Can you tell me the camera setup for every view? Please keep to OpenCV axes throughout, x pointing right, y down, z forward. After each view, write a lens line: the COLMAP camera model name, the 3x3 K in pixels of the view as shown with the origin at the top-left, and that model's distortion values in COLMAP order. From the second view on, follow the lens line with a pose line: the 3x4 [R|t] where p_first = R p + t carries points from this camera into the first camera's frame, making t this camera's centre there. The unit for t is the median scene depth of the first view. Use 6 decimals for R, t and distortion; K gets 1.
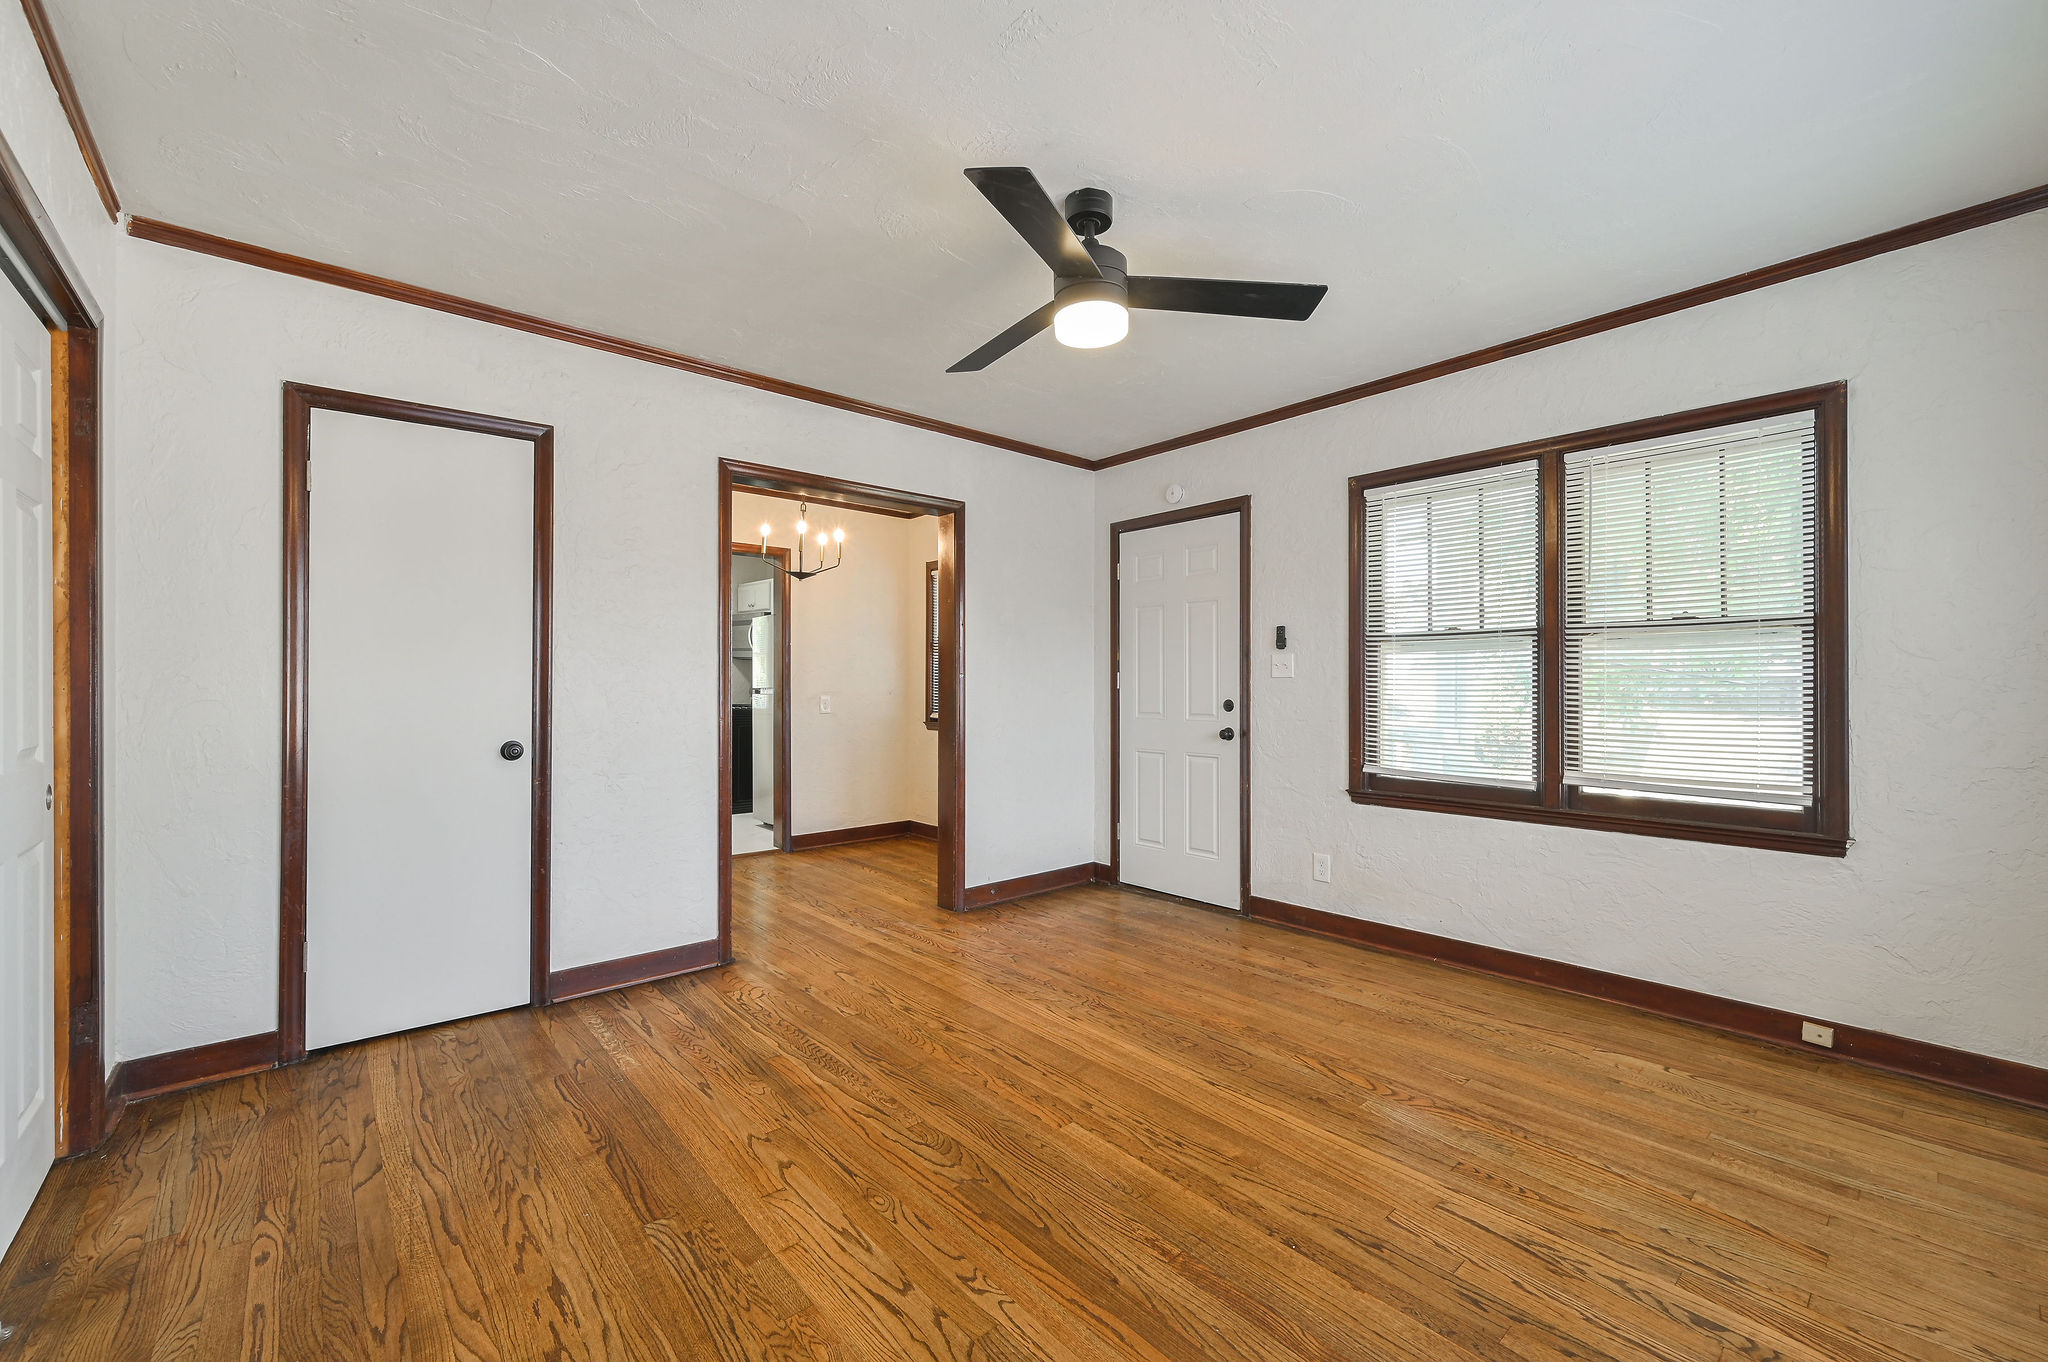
lens RADIAL K [[822.0, 0, 1024.0], [0, 822.0, 681.0], [0, 0, 1]] dist [0.000213, -0.000002]
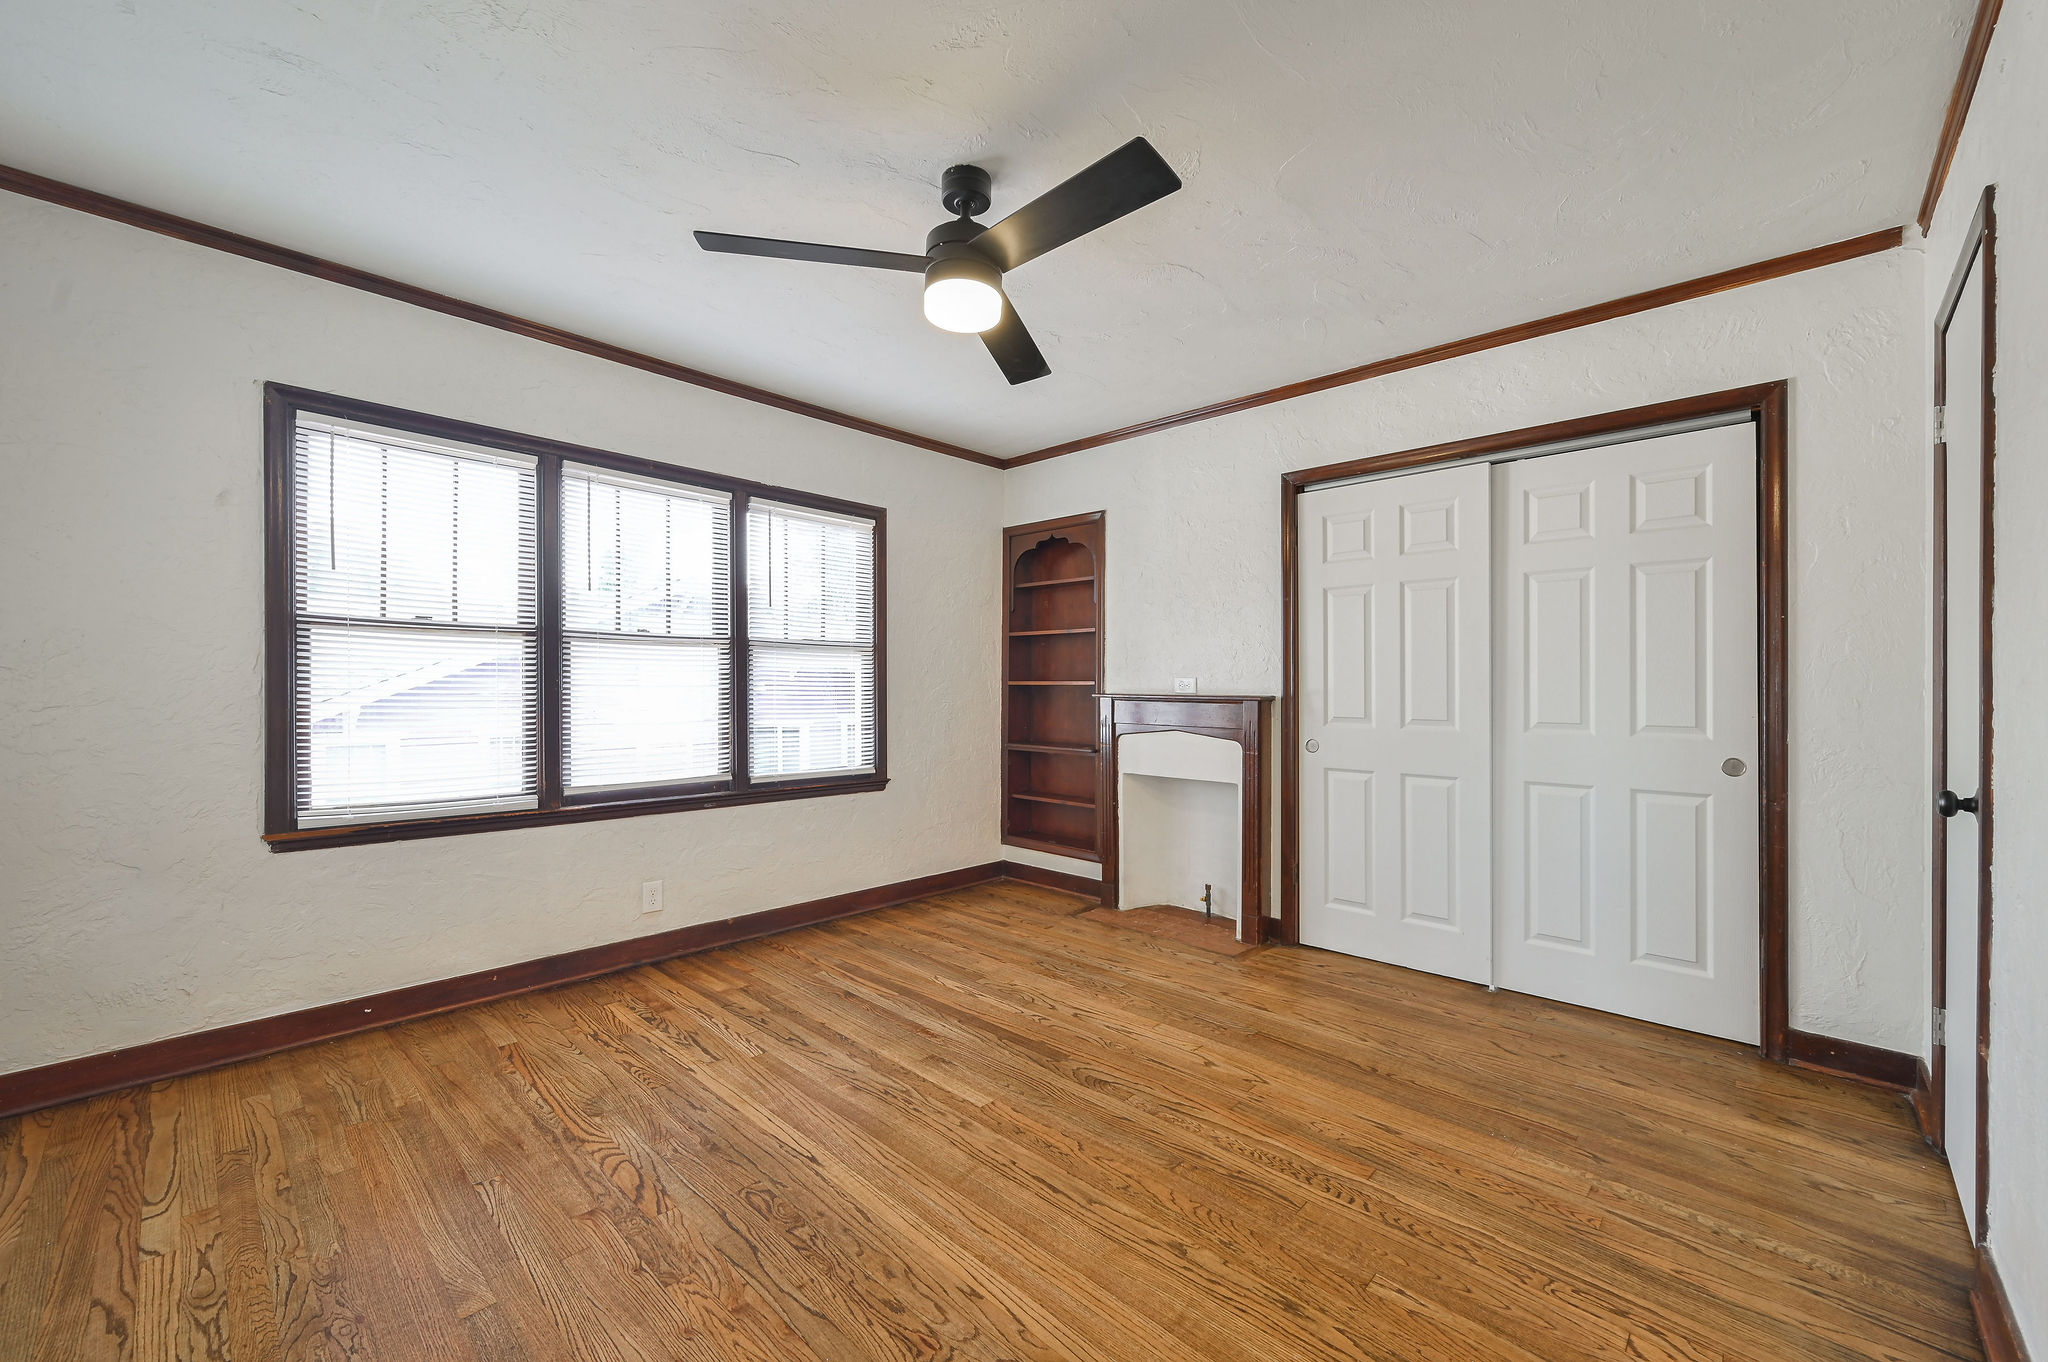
lens RADIAL K [[808.0, 0, 1031.9], [0, 808.0, 678.1], [0, 0, 1]] dist [-0.000120, -0.000022]
pose [[-0.994627, -0.002551, -0.103488, 0.085785], [-0.001948, 0.999981, -0.005922, 0.003097], [0.103501, -0.005689, -0.994613, 1.703623]]
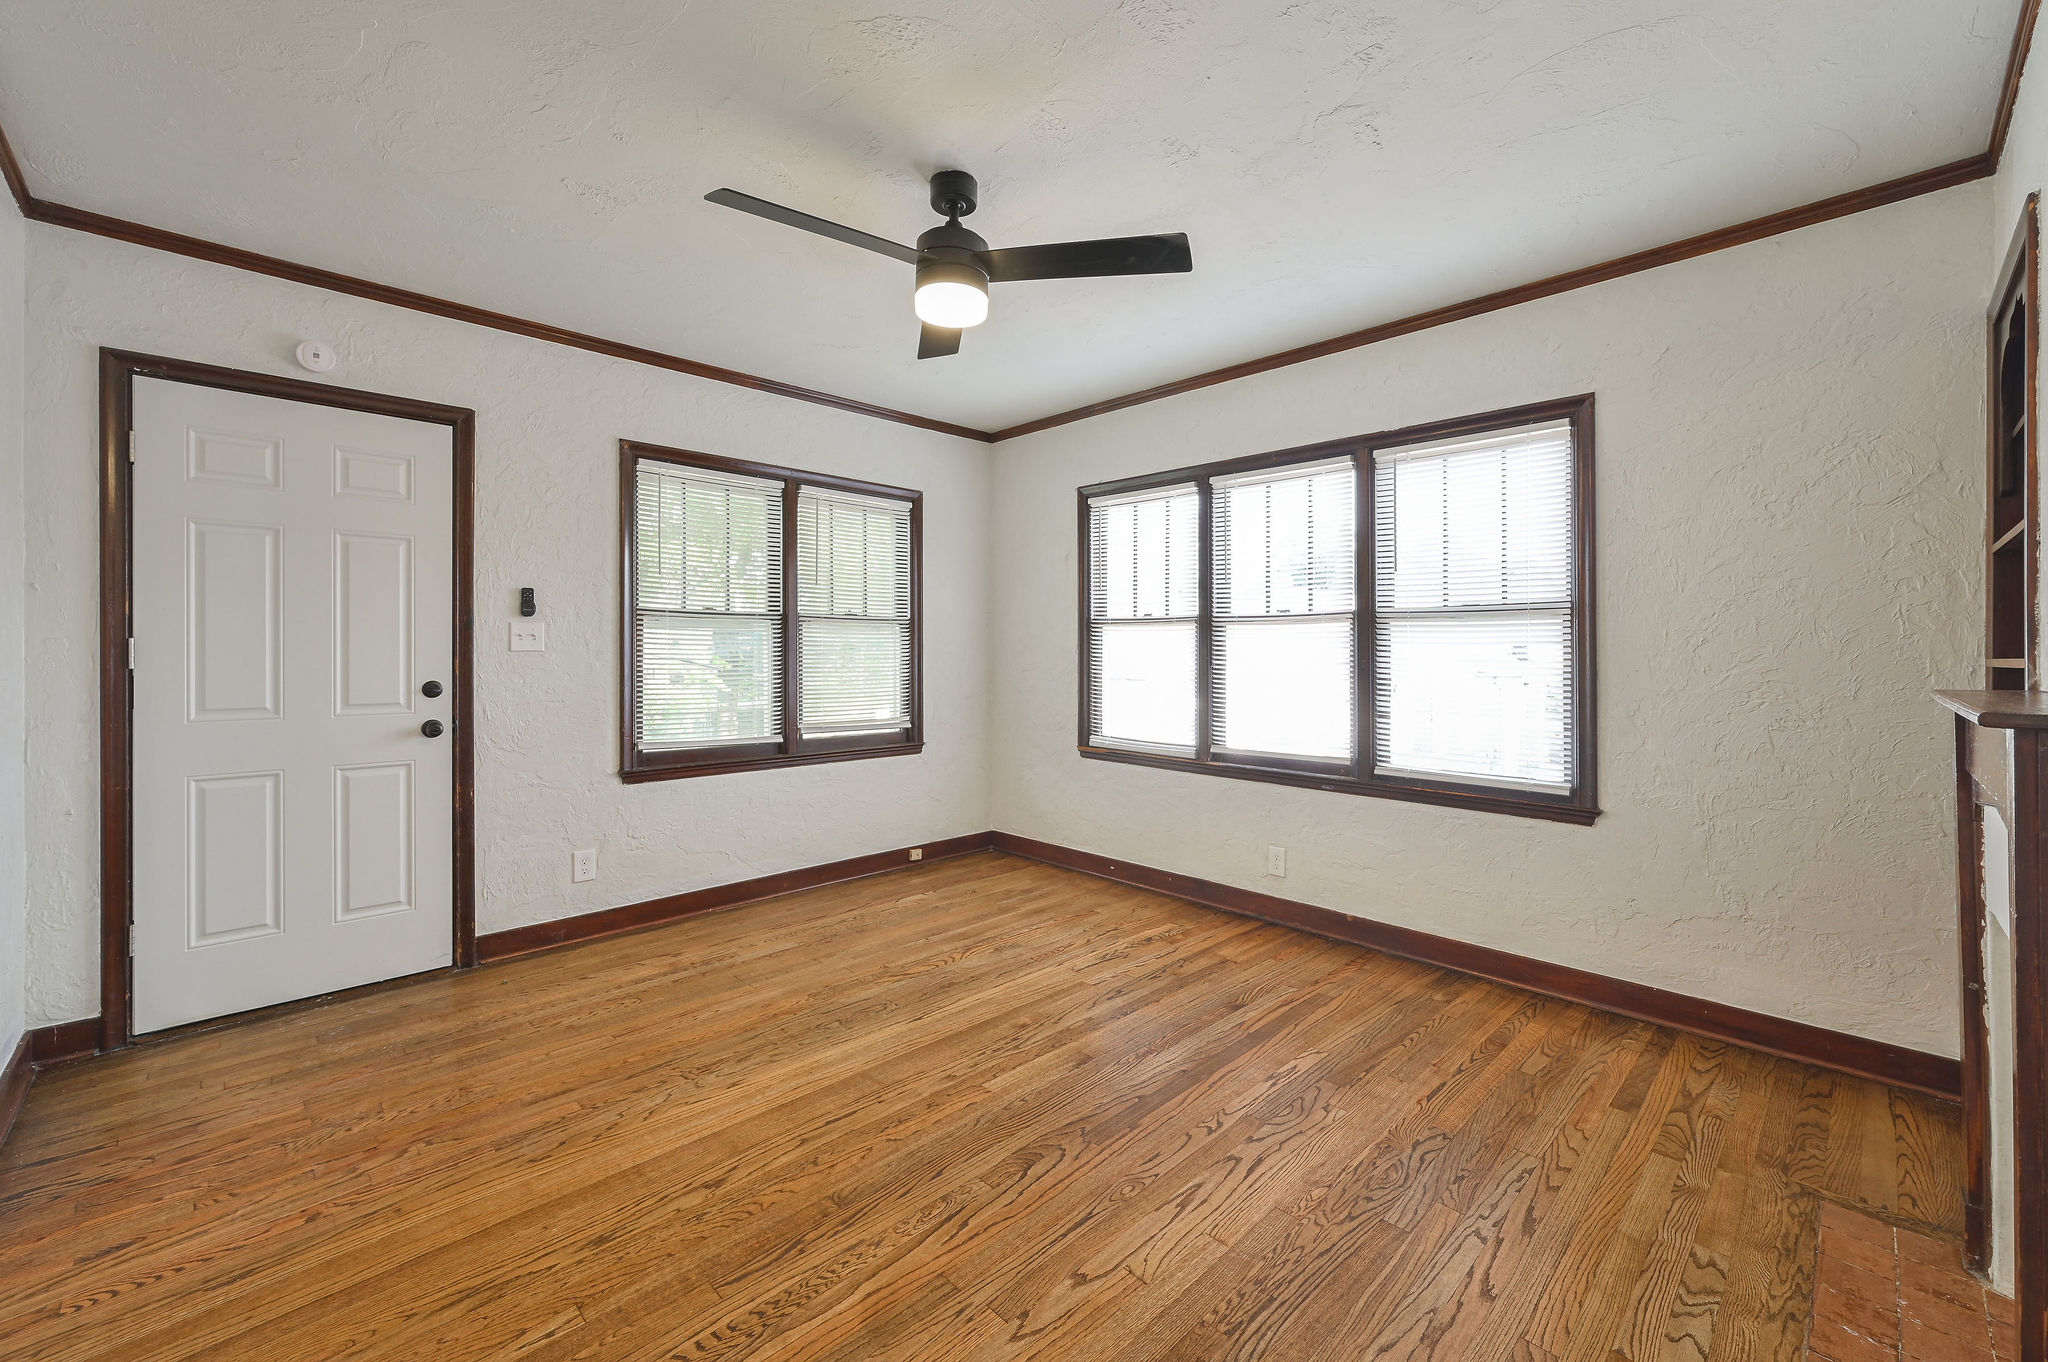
lens RADIAL K [[821.7, 0, 1034.8], [0, 821.7, 661.0], [0, 0, 1]] dist [-0.000498, 0.000063]
pose [[-0.061907, -0.005480, 0.998067, -0.817963], [-0.002214, 0.999983, 0.005354, -0.000456], [-0.998079, -0.001878, -0.061918, 0.841898]]
